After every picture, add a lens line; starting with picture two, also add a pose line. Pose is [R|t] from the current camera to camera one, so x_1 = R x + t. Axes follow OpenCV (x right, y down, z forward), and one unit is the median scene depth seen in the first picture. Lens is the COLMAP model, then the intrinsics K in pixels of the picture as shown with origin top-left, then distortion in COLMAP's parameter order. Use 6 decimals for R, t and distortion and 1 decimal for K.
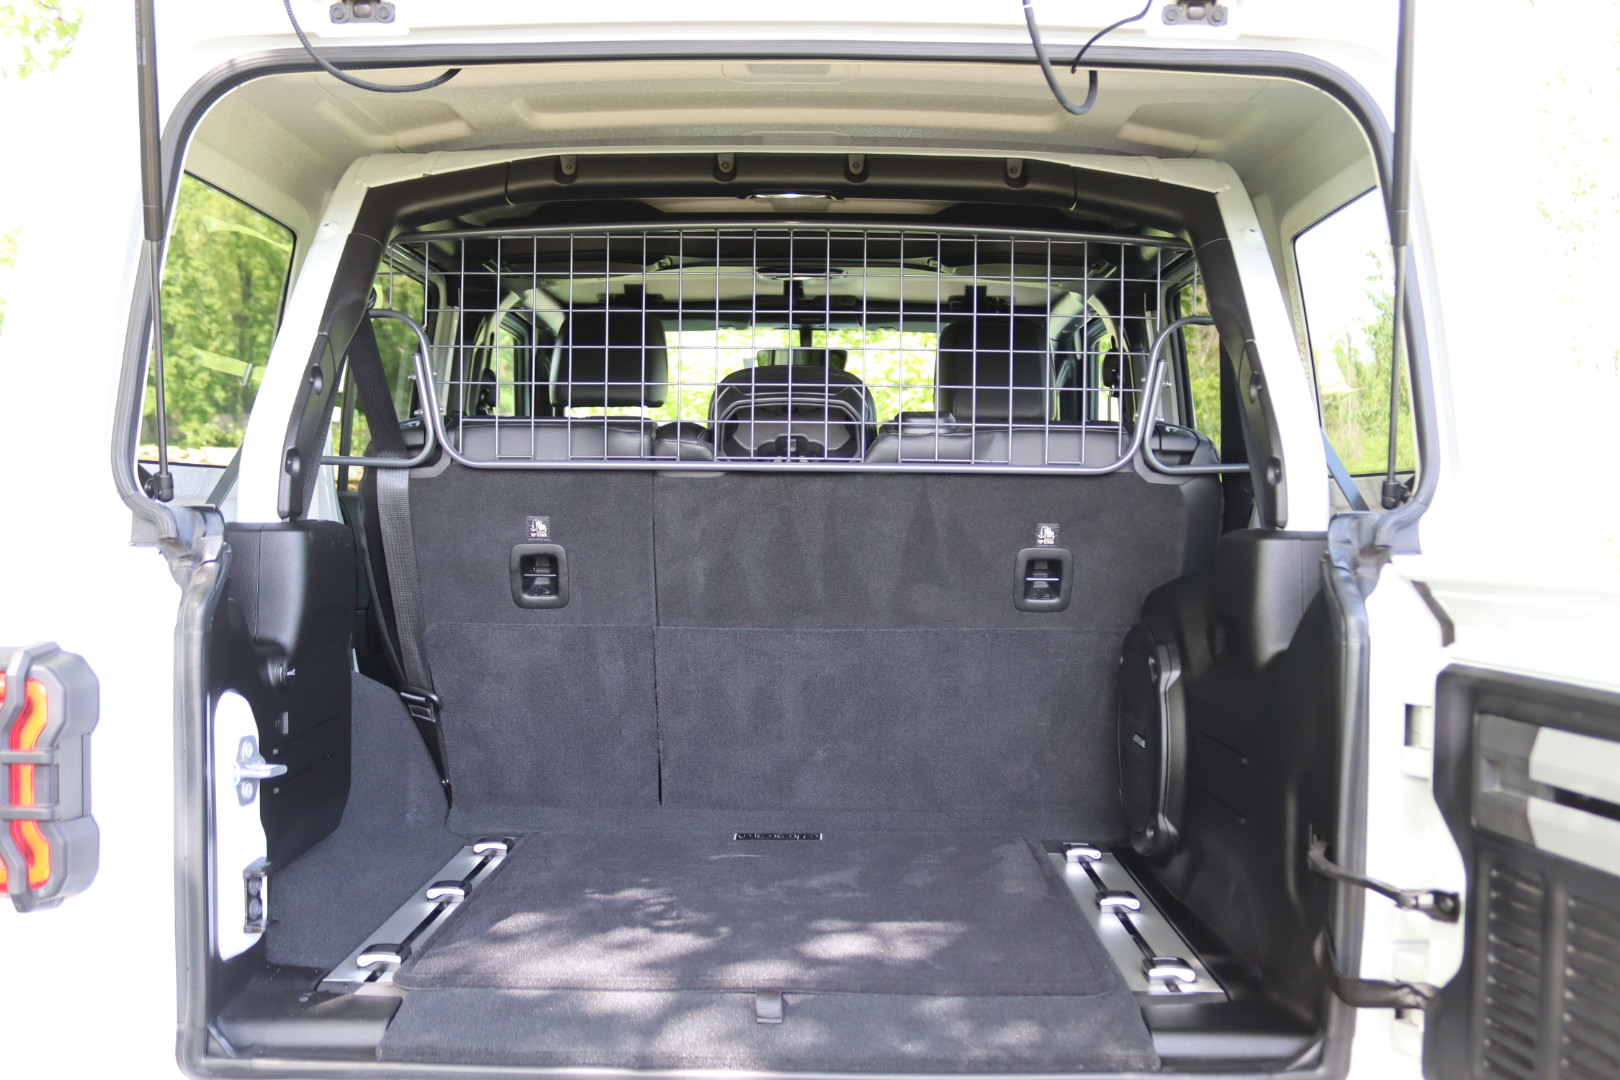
lens RADIAL K [[1543.1, 0, 810.0], [0, 1543.1, 540.0], [0, 0, 1]] dist [-0.151472, 0.179132]
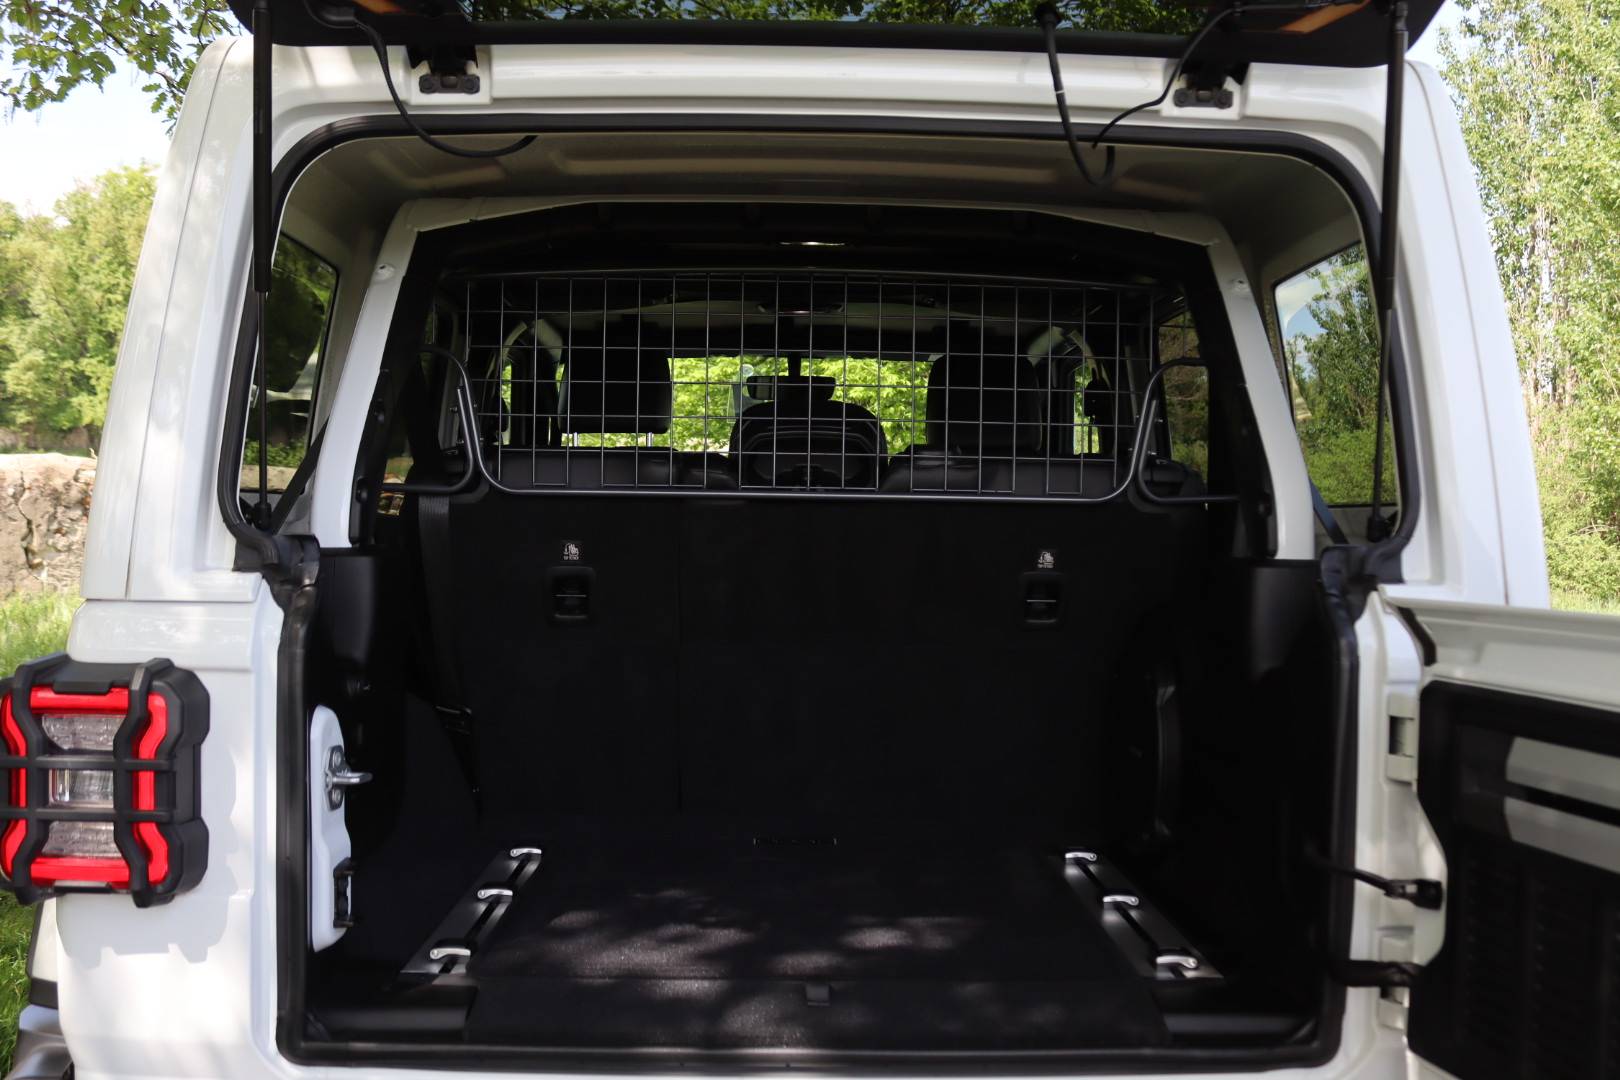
lens RADIAL K [[1543.1, 0, 810.0], [0, 1543.1, 540.0], [0, 0, 1]] dist [-0.151472, 0.179132]
pose [[0.999410, 0.004508, 0.034061, -0.068684], [-0.004197, 0.999949, -0.009197, -0.009456], [-0.034101, 0.009049, 0.999377, -0.099586]]
